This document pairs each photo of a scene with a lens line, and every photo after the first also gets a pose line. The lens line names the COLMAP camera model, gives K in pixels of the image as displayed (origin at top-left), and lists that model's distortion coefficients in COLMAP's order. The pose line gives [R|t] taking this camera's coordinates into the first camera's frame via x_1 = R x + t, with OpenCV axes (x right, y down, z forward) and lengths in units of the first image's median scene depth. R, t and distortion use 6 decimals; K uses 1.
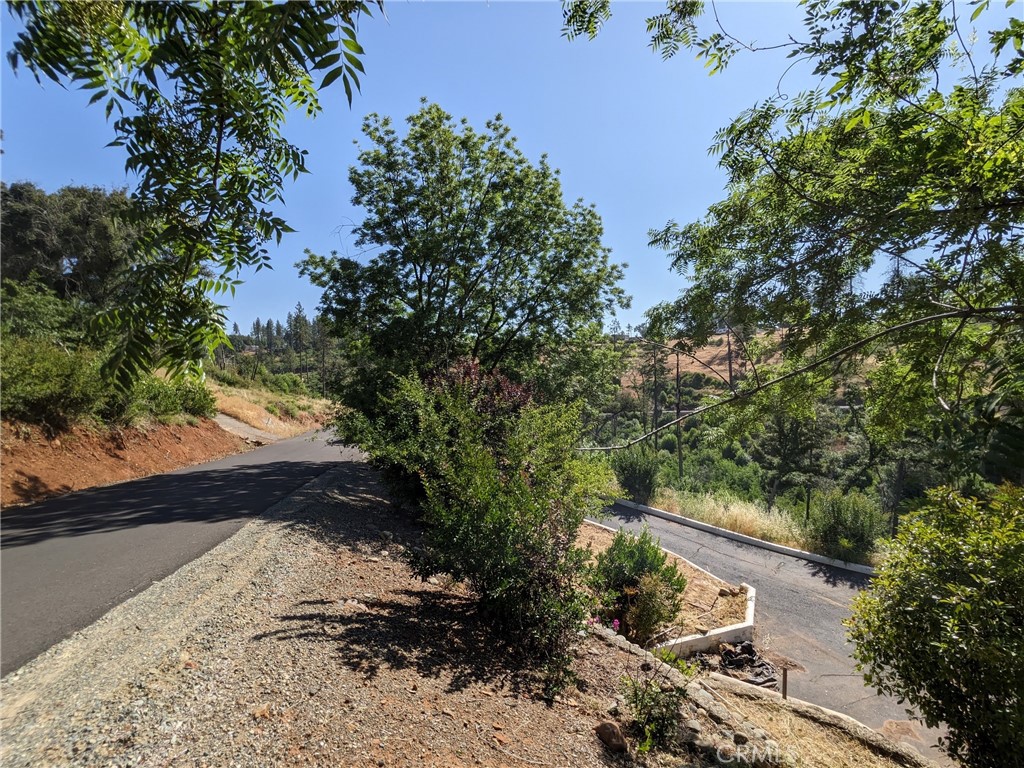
lens RADIAL K [[491.4, 0, 511.3], [0, 491.4, 384.9], [0, 0, 1]] dist [-0.000562, 0.002116]
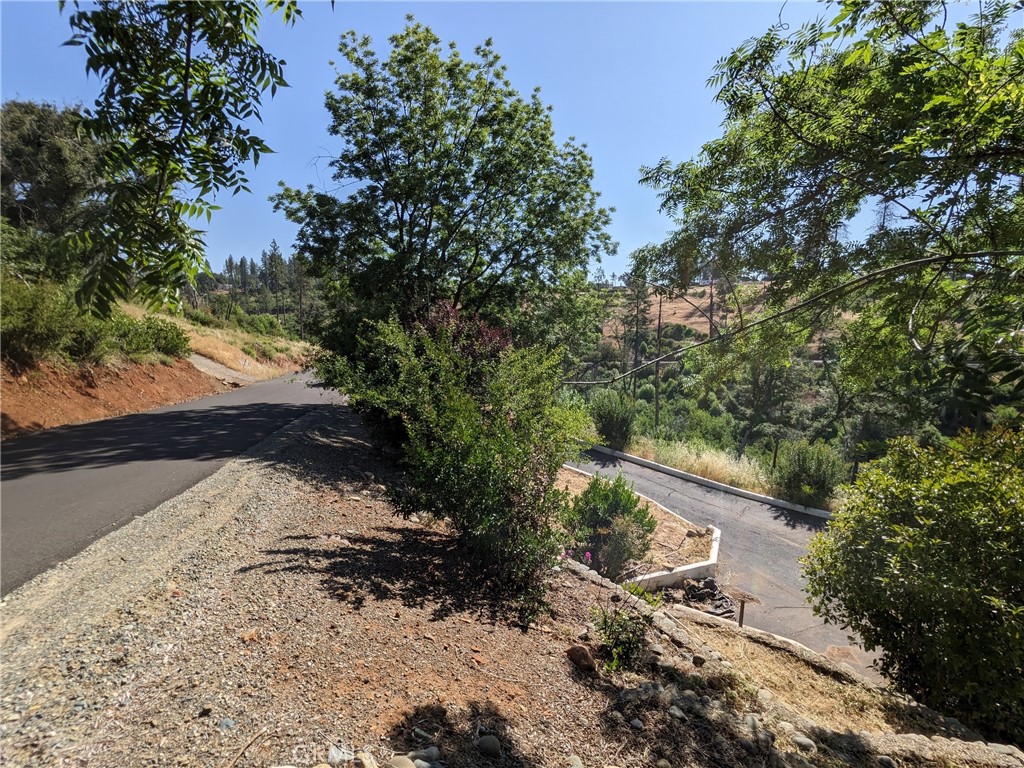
lens RADIAL K [[491.4, 0, 512.0], [0, 491.4, 384.0], [0, 0, 1]] dist [-0.000651, 0.001489]
pose [[0.998985, 0.020278, 0.040227, -0.001103], [-0.024391, 0.994221, 0.104547, 0.002405], [-0.037875, -0.105422, 0.993706, -0.000750]]
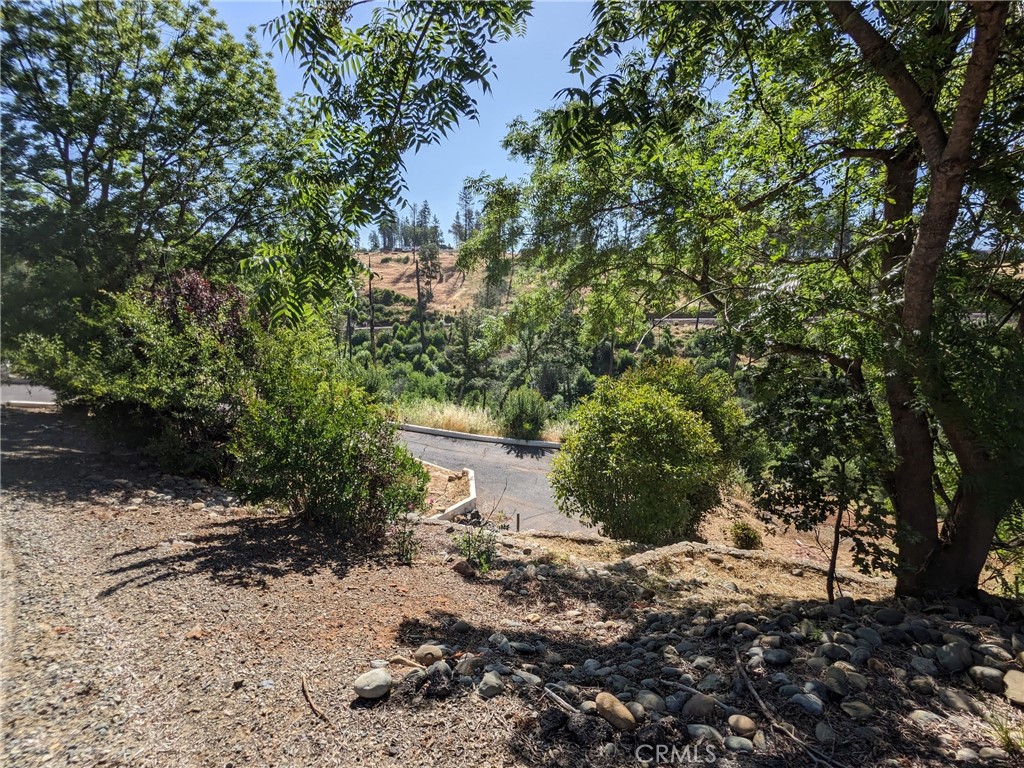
lens RADIAL K [[491.4, 0, 512.0], [0, 491.4, 384.0], [0, 0, 1]] dist [-0.000651, 0.001489]
pose [[0.818604, -0.084567, 0.568098, -0.133605], [-0.011048, 0.986600, 0.162783, -0.006781], [-0.574252, -0.139531, 0.806701, -0.035544]]
